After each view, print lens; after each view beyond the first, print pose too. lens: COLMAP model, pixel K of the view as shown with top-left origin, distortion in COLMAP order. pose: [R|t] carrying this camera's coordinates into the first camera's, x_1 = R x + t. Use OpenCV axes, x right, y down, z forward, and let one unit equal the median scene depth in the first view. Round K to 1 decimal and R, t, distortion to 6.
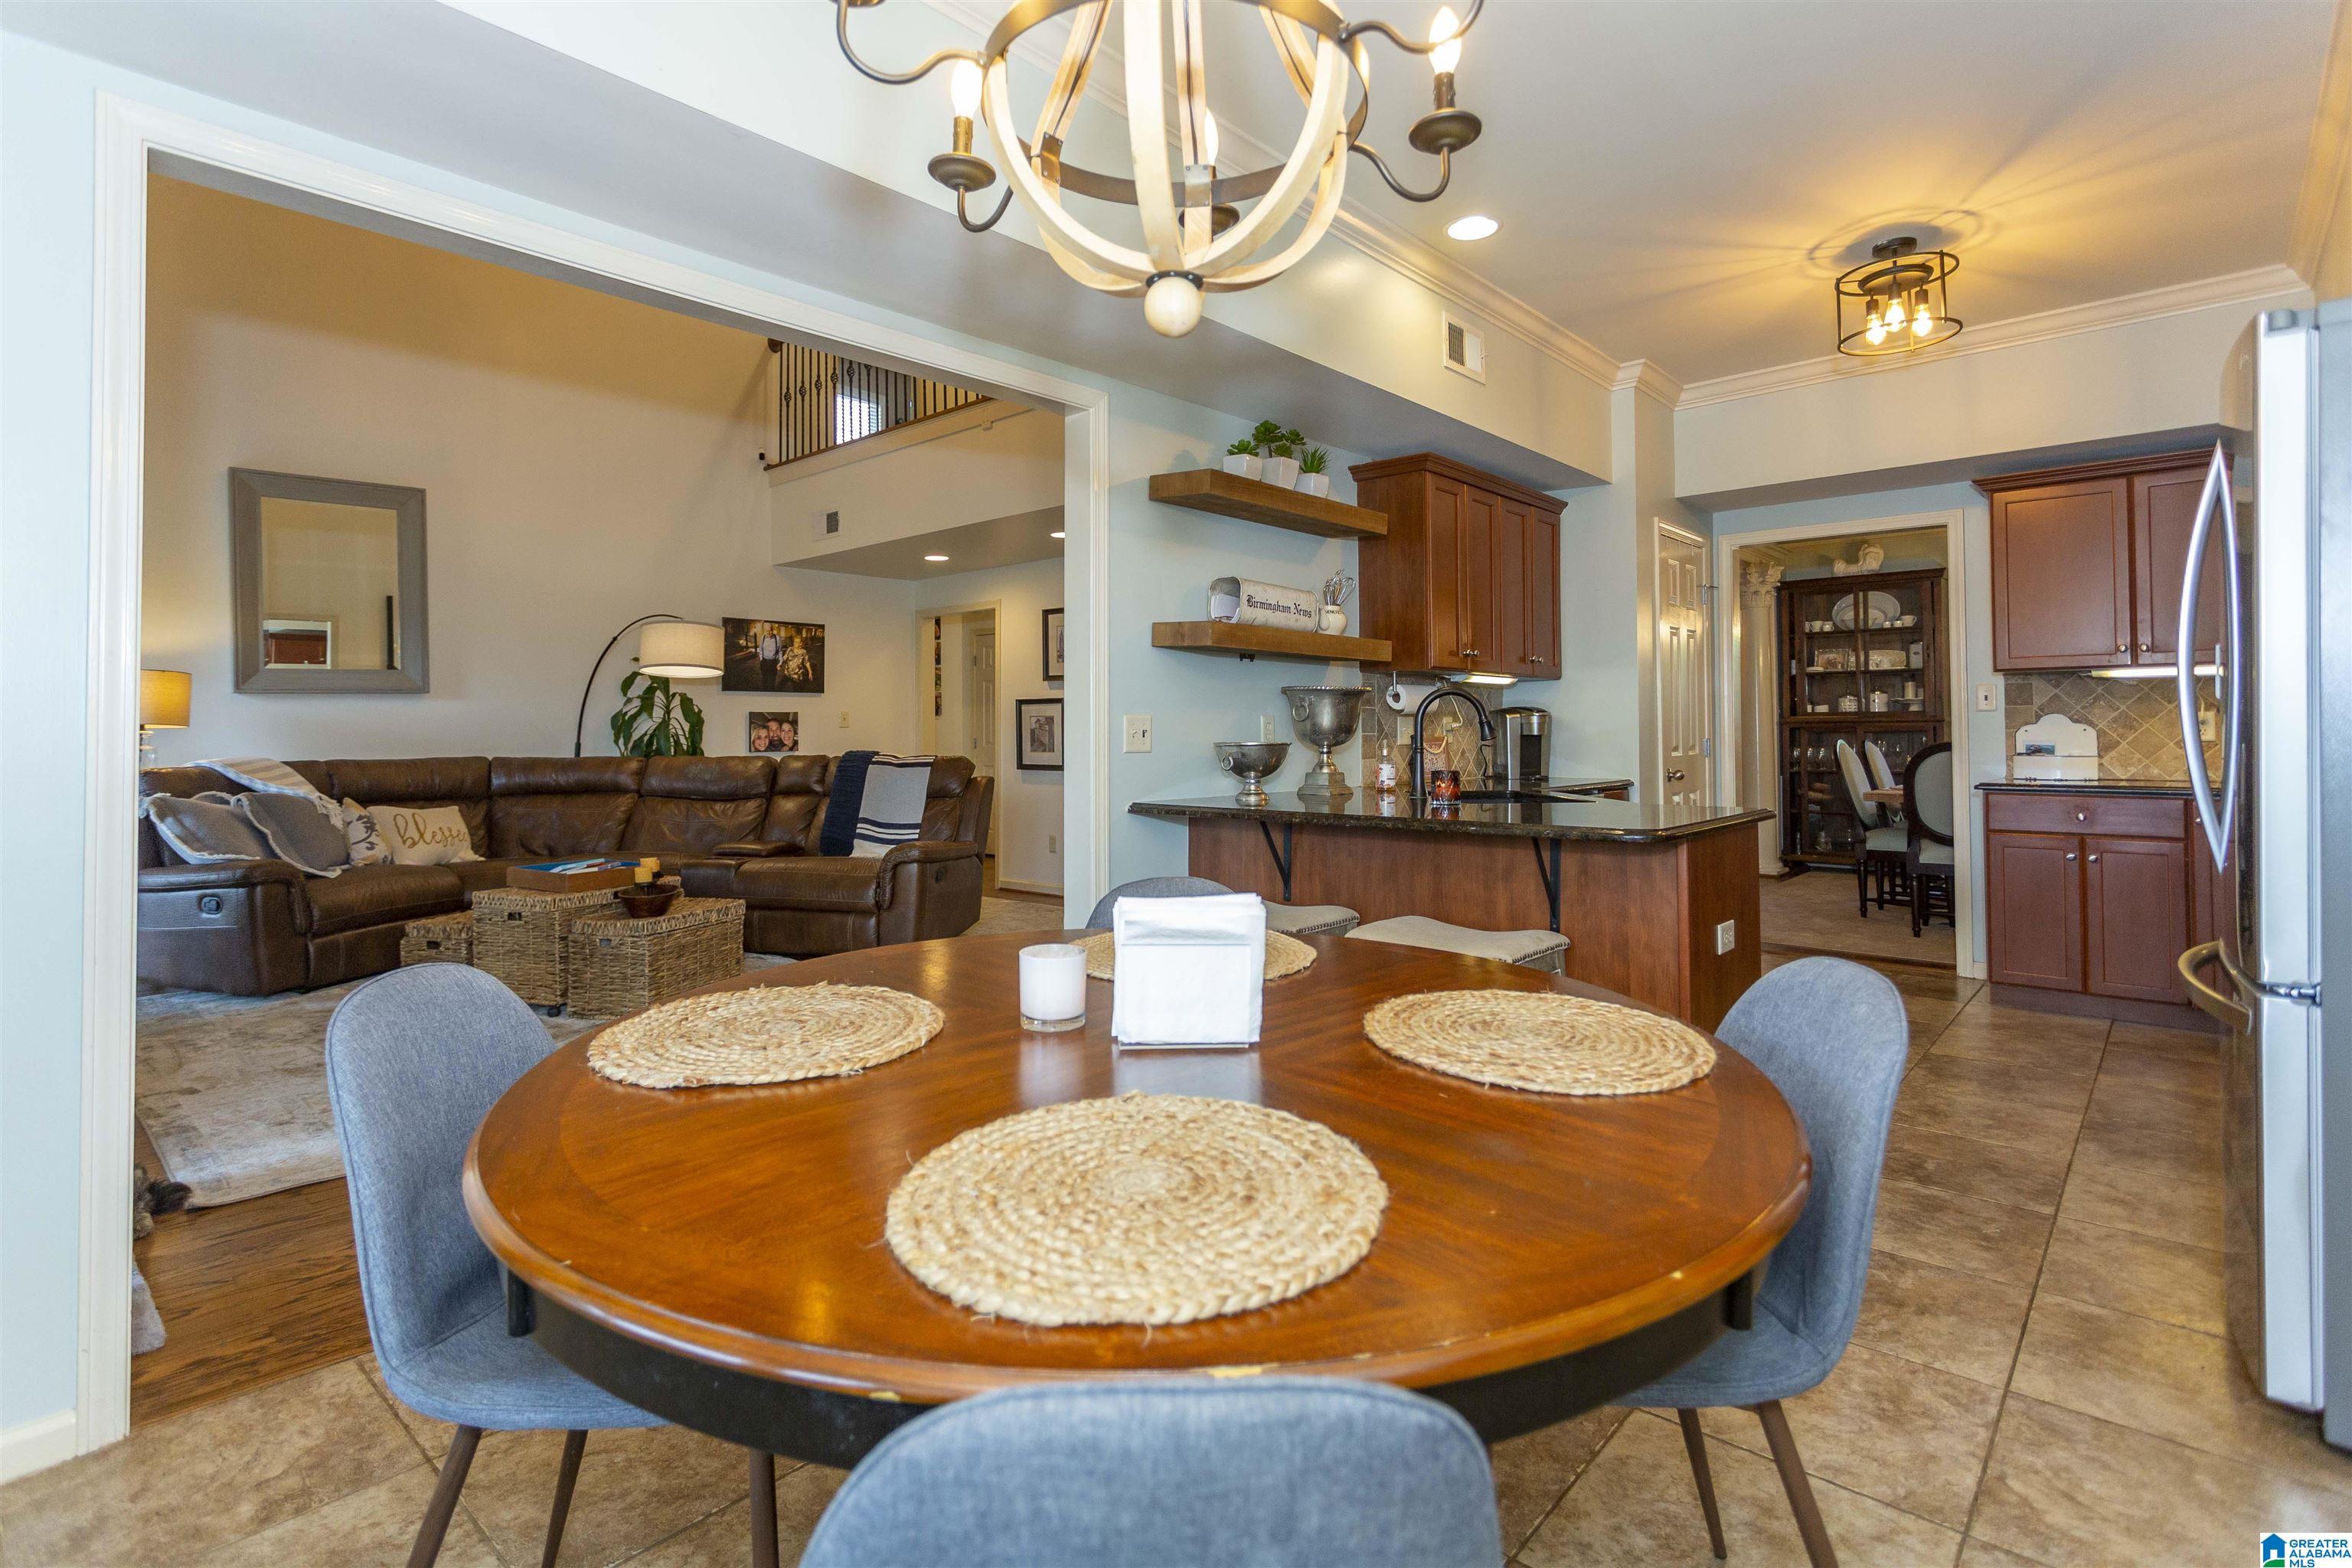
lens RADIAL K [[1116.0, 0, 1177.1], [0, 1116.0, 710.9], [0, 0, 1]] dist [0.003209, -0.001753]
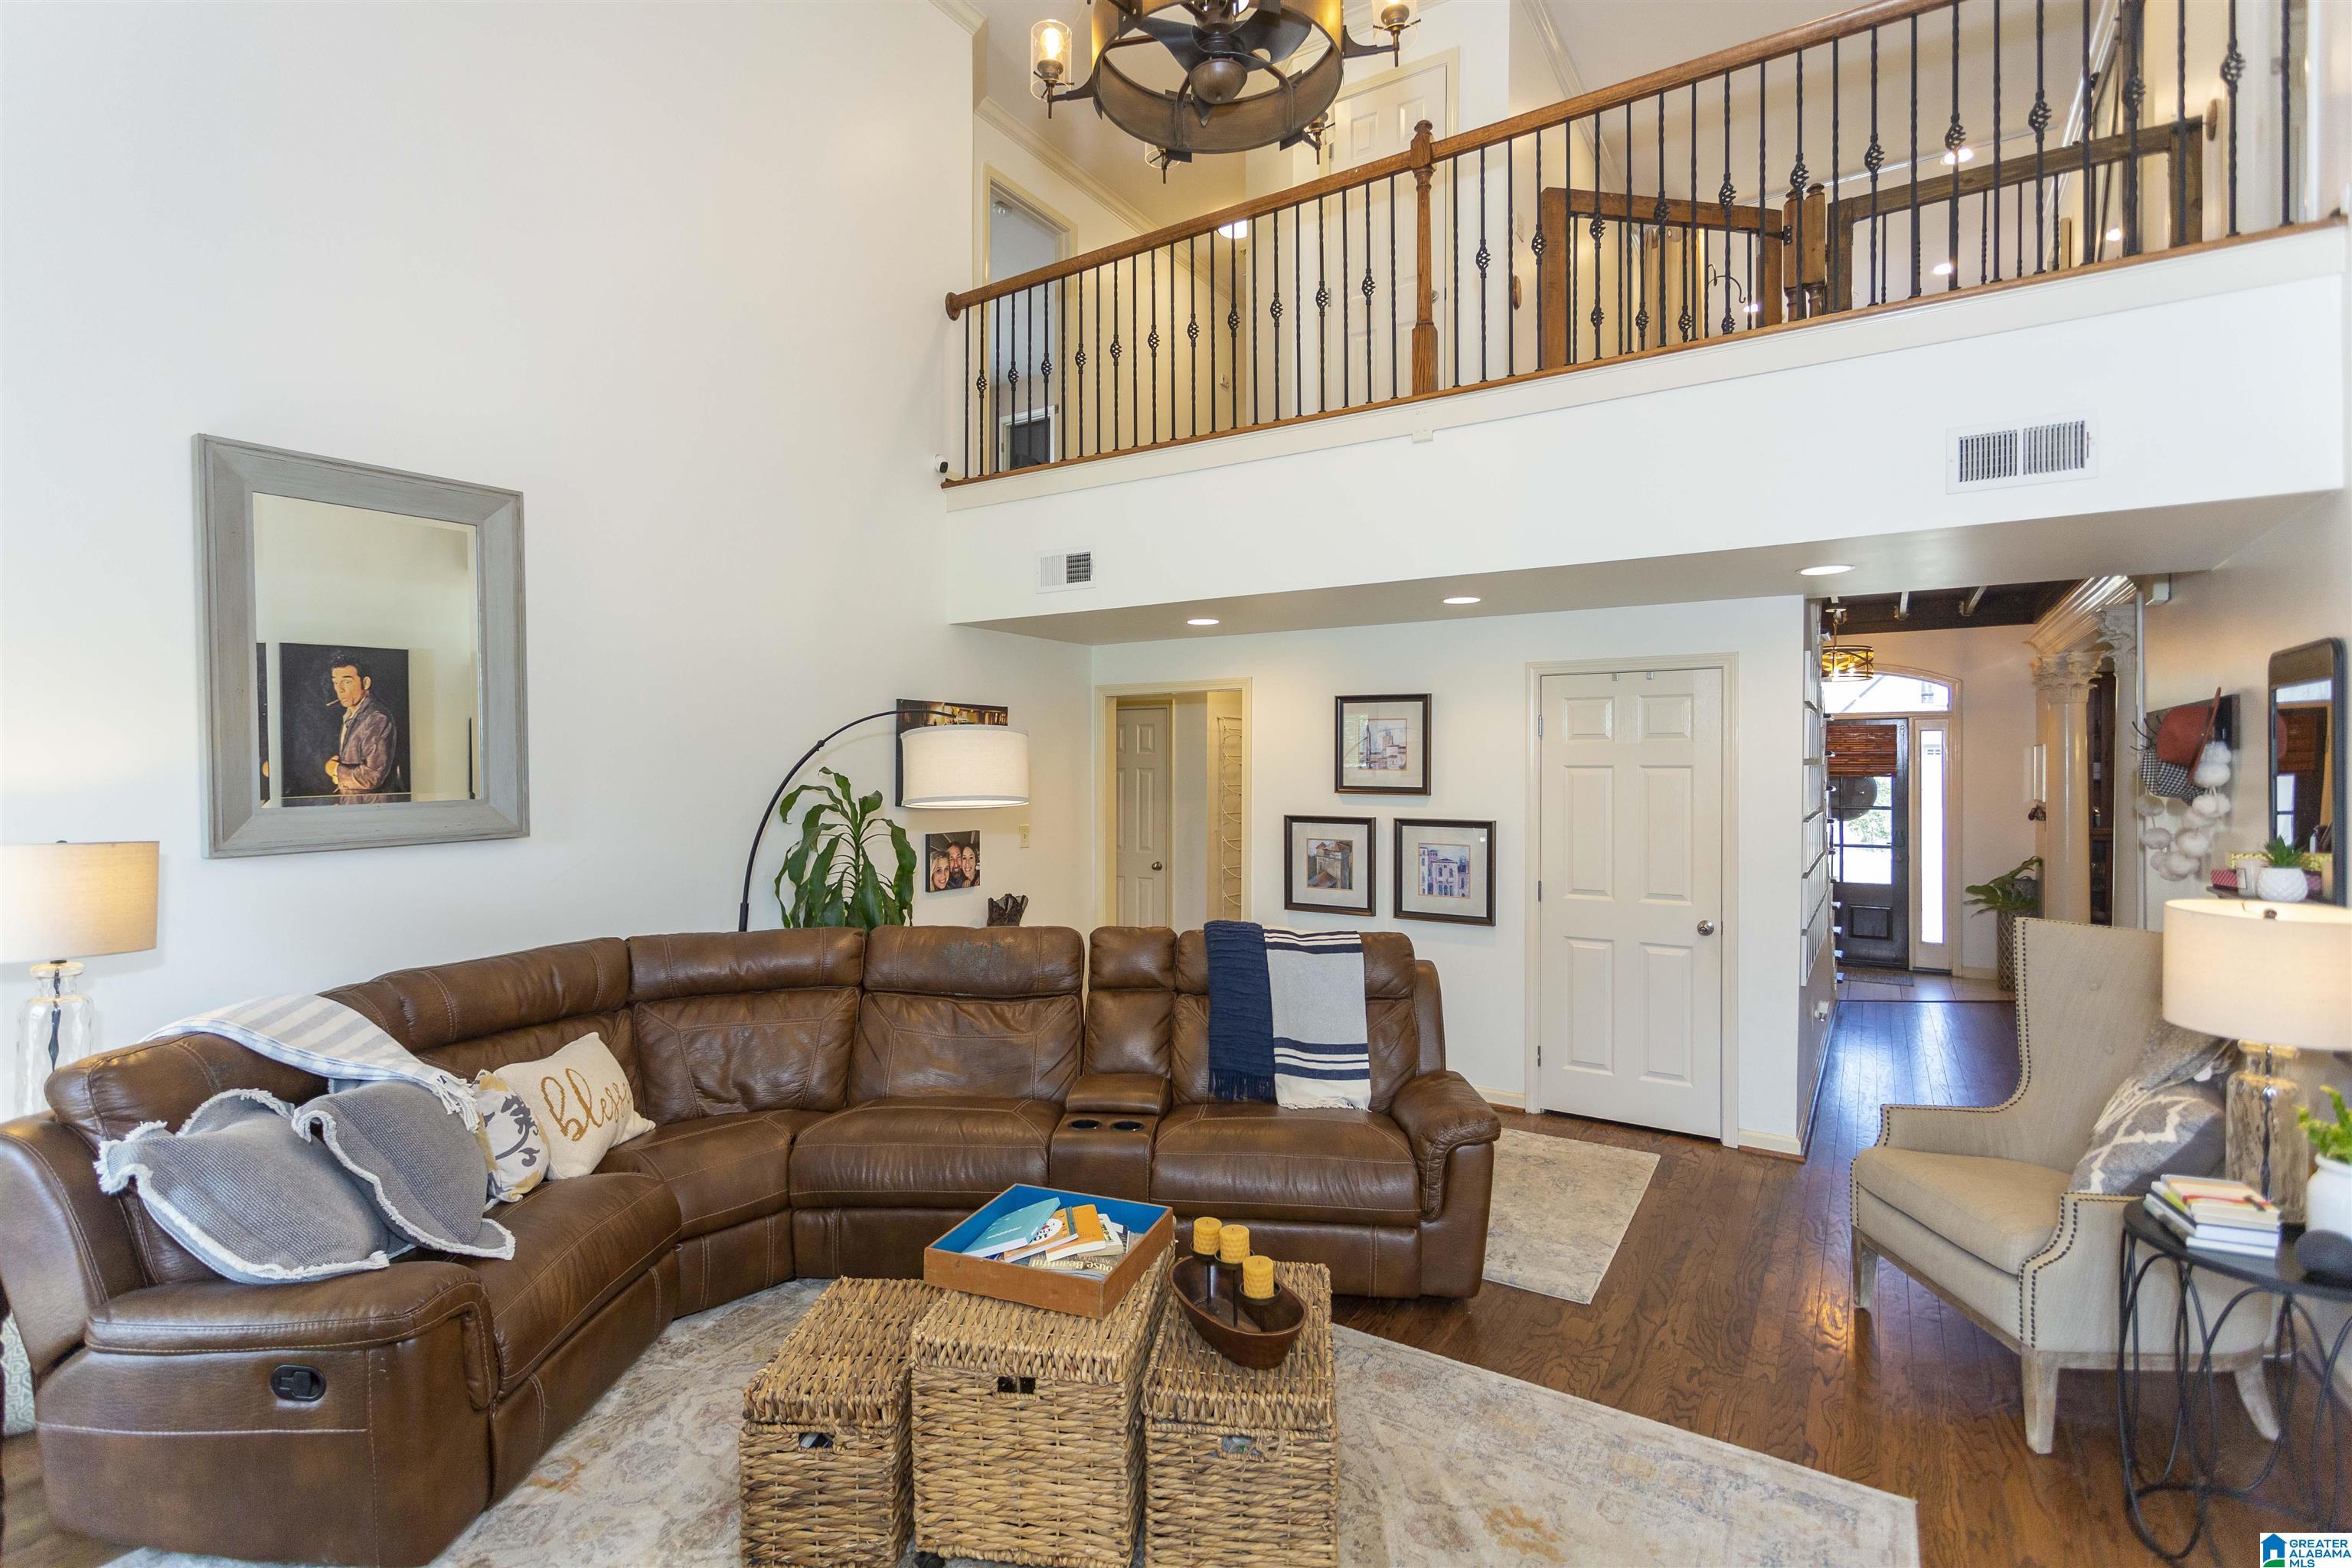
lens RADIAL K [[1116.0, 0, 1174.6], [0, 1116.0, 767.2], [0, 0, 1]] dist [0.003209, -0.001753]
pose [[0.987497, 0.010375, 0.157298, -0.425214], [-0.012547, 0.999839, 0.012817, -0.064815], [-0.157139, -0.014631, 0.987468, 0.360475]]
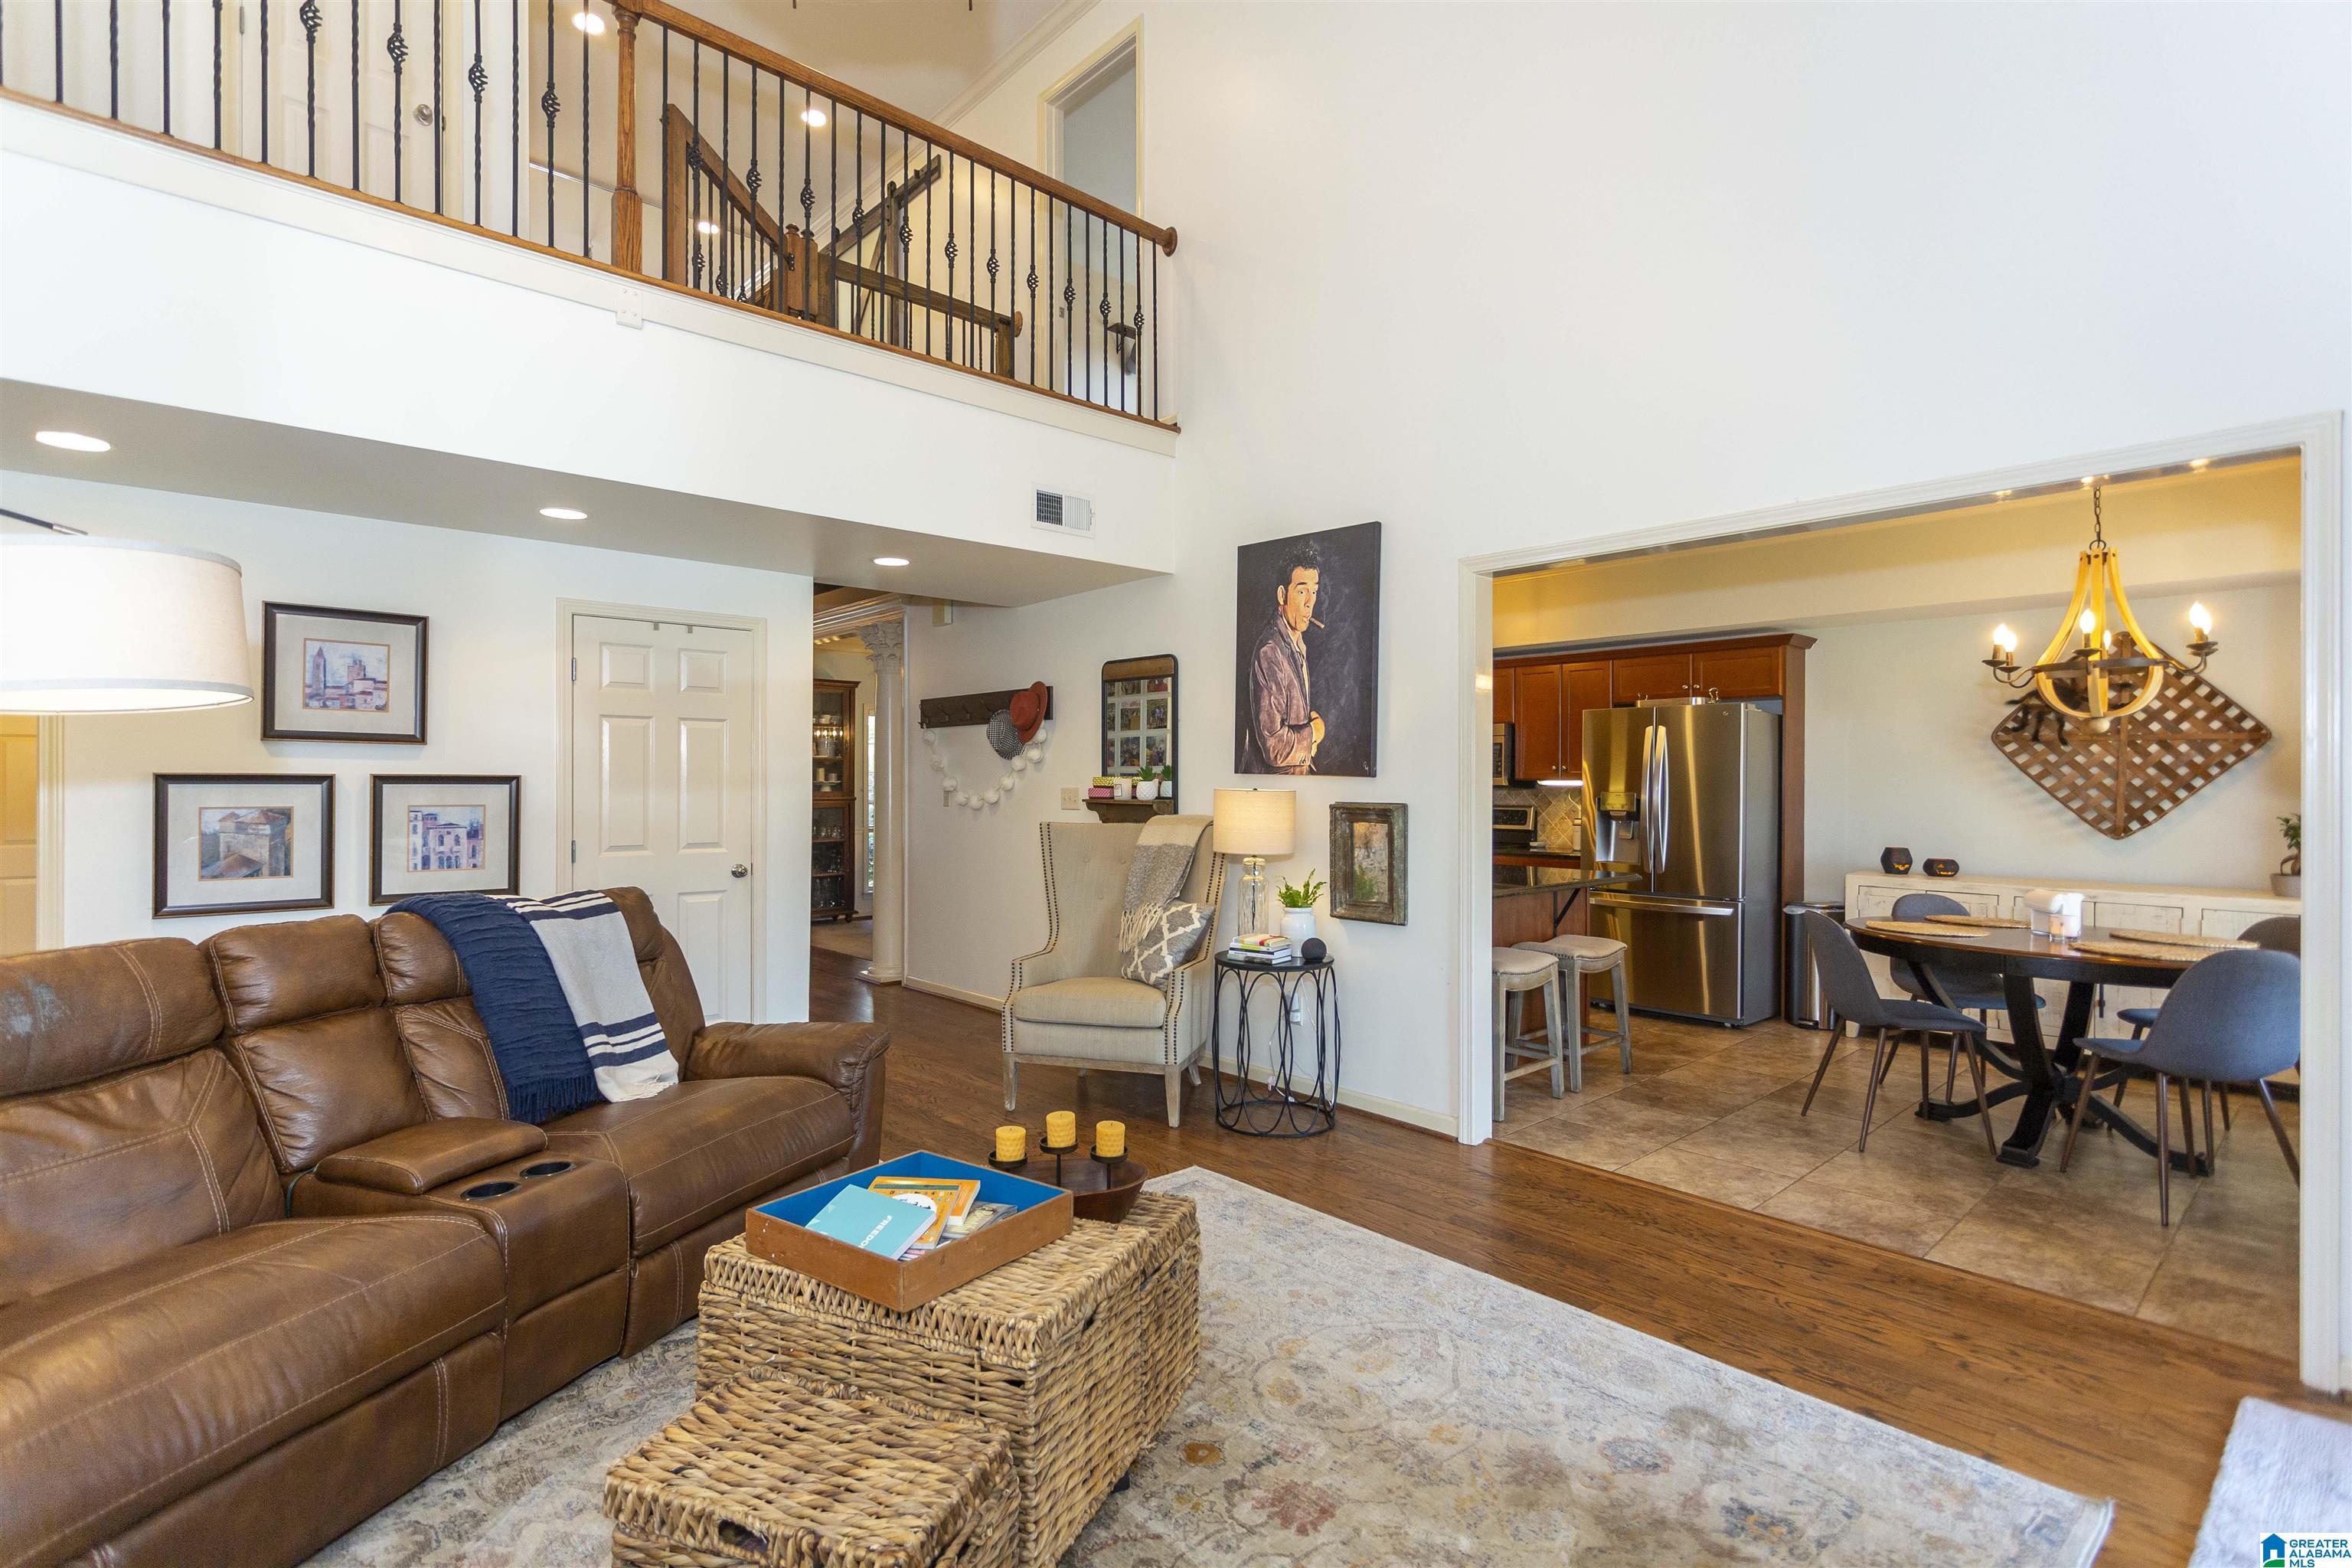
lens RADIAL K [[1116.0, 0, 1167.5], [0, 1116.0, 781.6], [0, 0, 1]] dist [0.003209, -0.001753]
pose [[0.106529, 0.007460, 0.994282, -0.732848], [-0.017827, 0.999825, -0.005591, -0.015228], [-0.994150, -0.017129, 0.106643, 0.661511]]
